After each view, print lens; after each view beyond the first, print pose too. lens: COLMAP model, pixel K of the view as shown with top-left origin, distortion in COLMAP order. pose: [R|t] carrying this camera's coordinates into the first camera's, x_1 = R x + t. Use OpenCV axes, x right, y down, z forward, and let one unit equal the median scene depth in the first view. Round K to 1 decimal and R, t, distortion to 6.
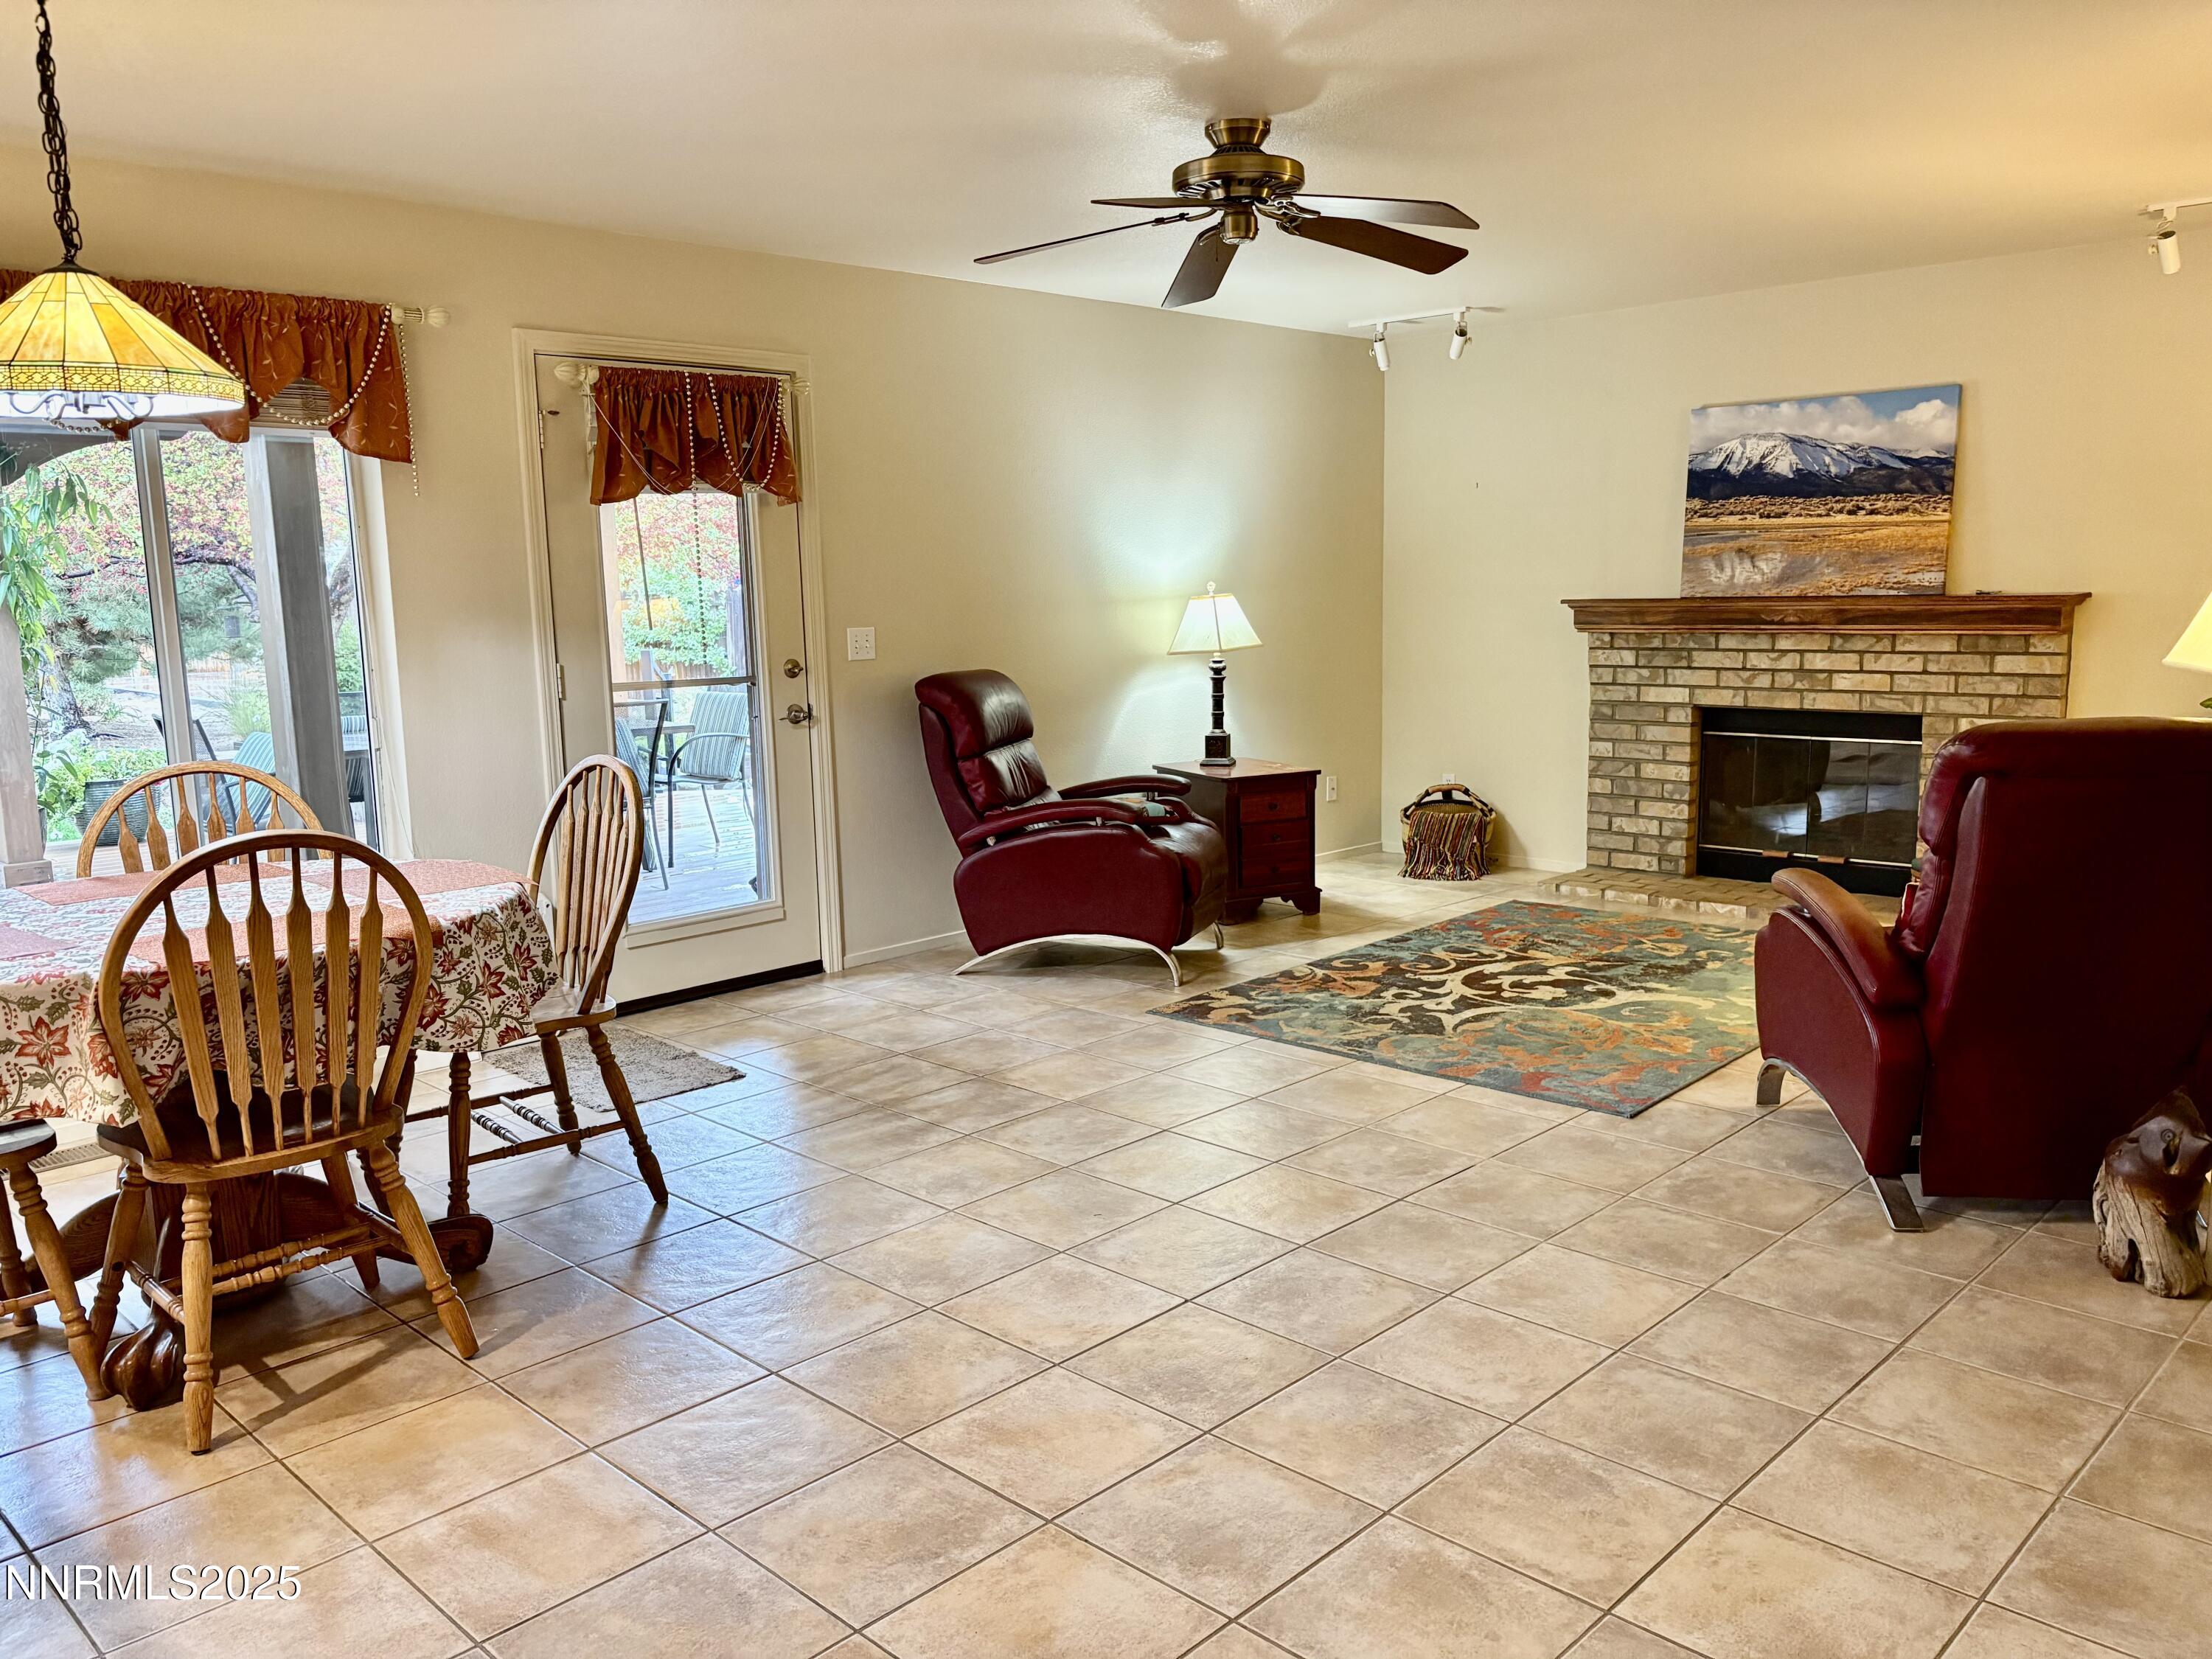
lens RADIAL K [[1678.0, 0, 1101.0], [0, 1678.0, 827.6], [0, 0, 1]] dist [0.028004, -0.033018]
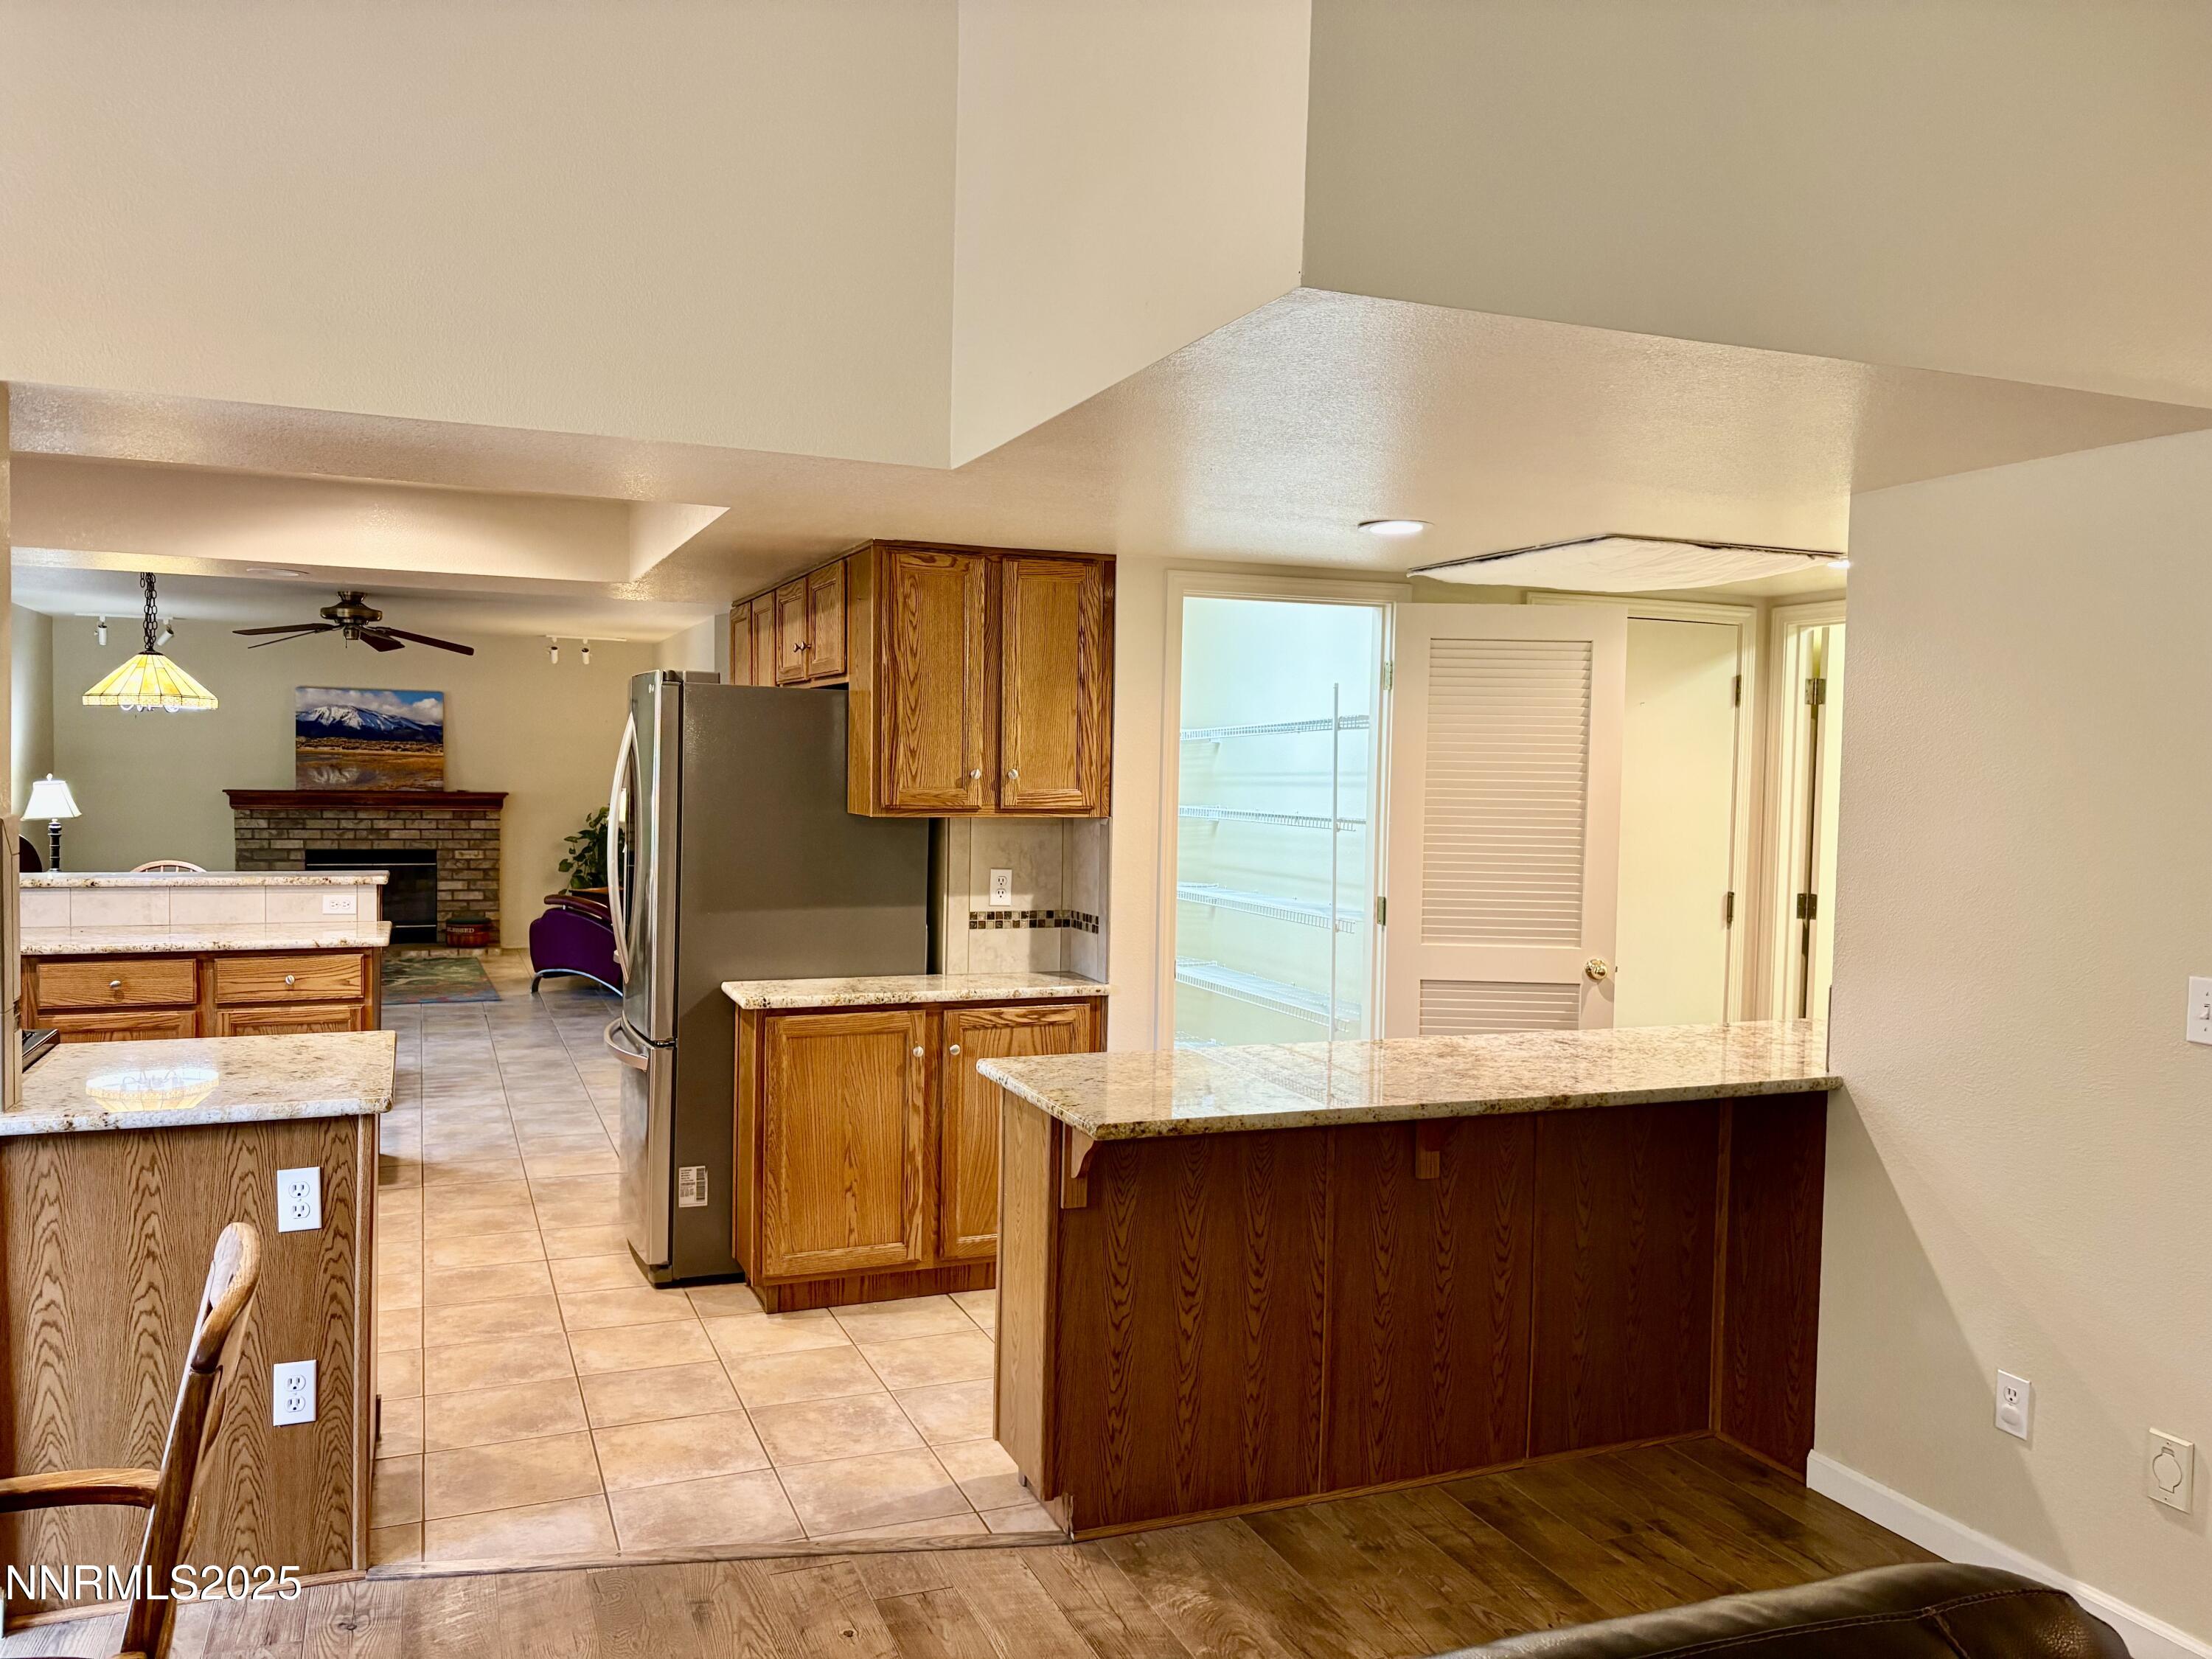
lens RADIAL K [[1678.0, 0, 1100.2], [0, 1678.0, 826.1], [0, 0, 1]] dist [0.028004, -0.033018]
pose [[0.394781, -0.005113, 0.918761, -1.023243], [0.106733, 0.993469, -0.040333, 0.069473], [-0.912555, 0.113985, 0.392749, -0.512512]]
